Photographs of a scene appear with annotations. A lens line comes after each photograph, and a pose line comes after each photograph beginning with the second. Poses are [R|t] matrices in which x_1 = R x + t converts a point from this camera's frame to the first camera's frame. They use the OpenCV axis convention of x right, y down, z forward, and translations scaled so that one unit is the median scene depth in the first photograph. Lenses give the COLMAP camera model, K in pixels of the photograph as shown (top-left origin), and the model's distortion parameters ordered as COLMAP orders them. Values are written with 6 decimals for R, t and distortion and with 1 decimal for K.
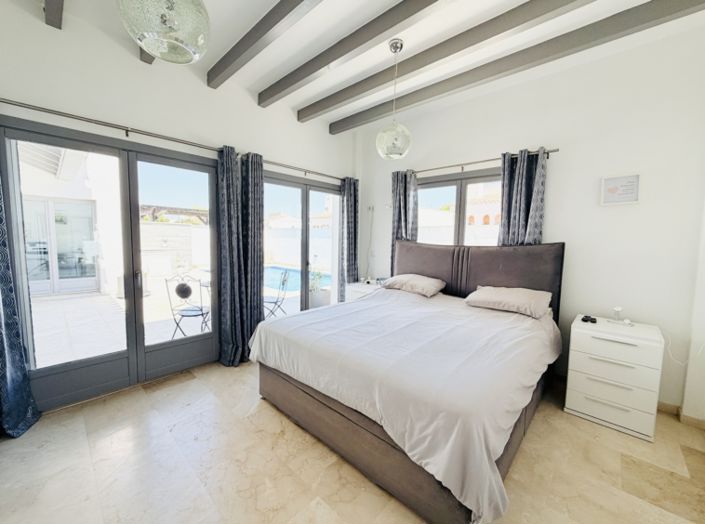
lens RADIAL K [[279.7, 0, 345.0], [0, 279.7, 257.7], [0, 0, 1]] dist [0.001692, -0.003279]
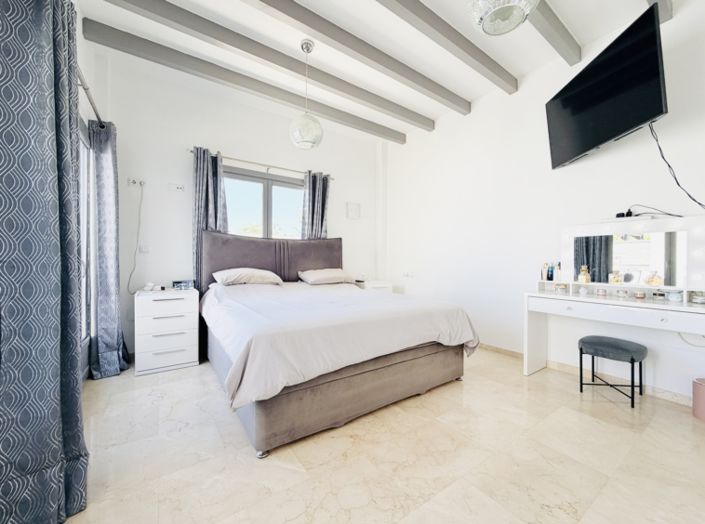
lens RADIAL K [[279.7, 0, 344.8], [0, 279.7, 260.8], [0, 0, 1]] dist [0.001692, -0.003279]
pose [[0.228821, -0.036535, 0.972783, -0.711867], [0.047851, 0.998510, 0.026245, 0.033713], [-0.972292, 0.040544, 0.230229, 0.536313]]
